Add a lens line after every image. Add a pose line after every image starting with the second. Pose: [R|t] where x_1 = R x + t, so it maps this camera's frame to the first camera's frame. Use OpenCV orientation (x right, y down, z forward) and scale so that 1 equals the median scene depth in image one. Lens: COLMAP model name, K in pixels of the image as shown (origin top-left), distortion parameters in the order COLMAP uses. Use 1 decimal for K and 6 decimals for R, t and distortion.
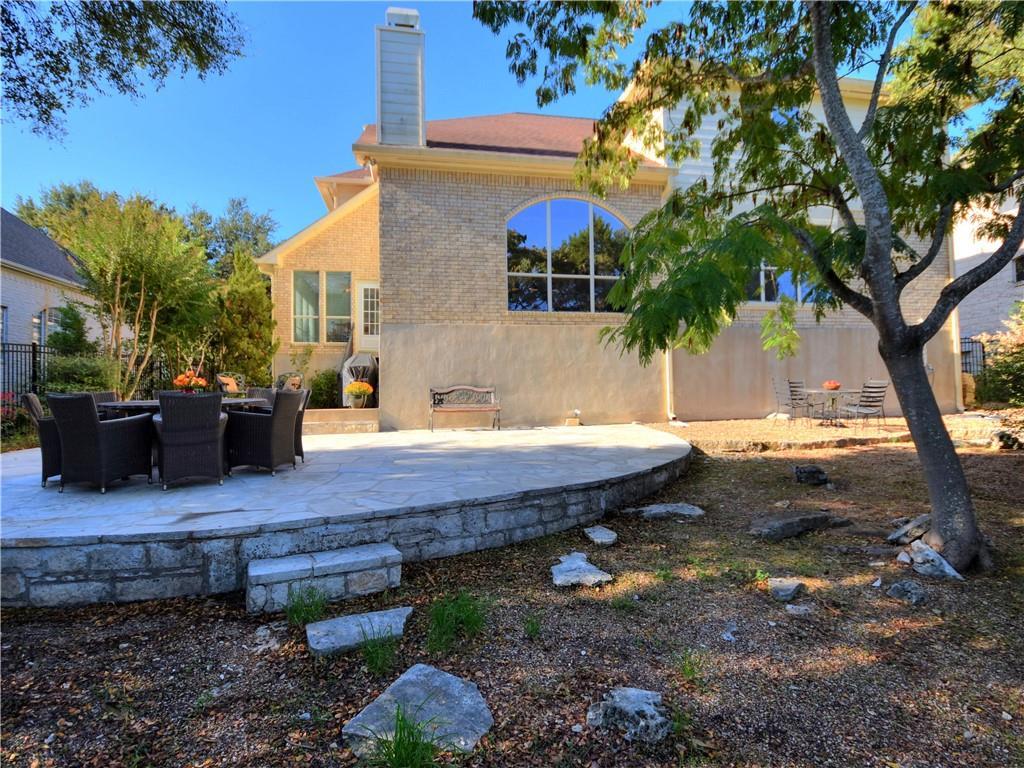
lens RADIAL K [[507.1, 0, 480.0], [0, 507.1, 378.4], [0, 0, 1]] dist [-0.001687, -0.000995]
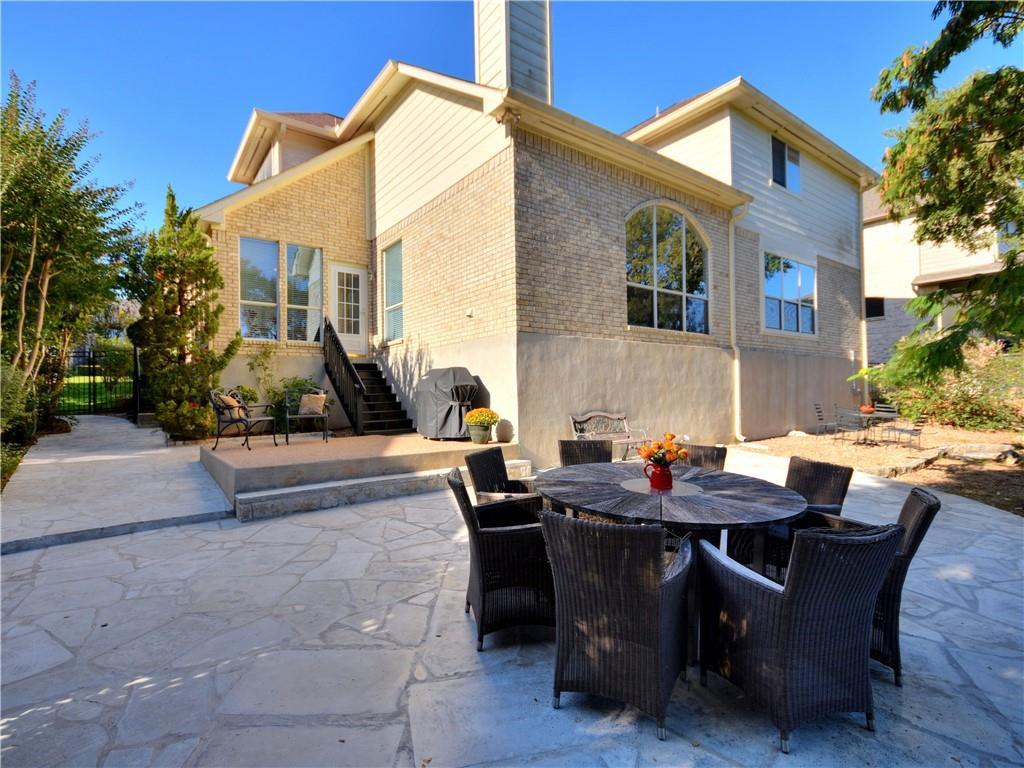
lens RADIAL K [[507.1, 0, 513.1], [0, 507.1, 387.4], [0, 0, 1]] dist [-0.001687, -0.000995]
pose [[0.897766, 0.013553, 0.440265, -0.512901], [-0.024354, 0.999525, 0.018894, -0.036867], [-0.439800, -0.027684, 0.897669, 0.295103]]
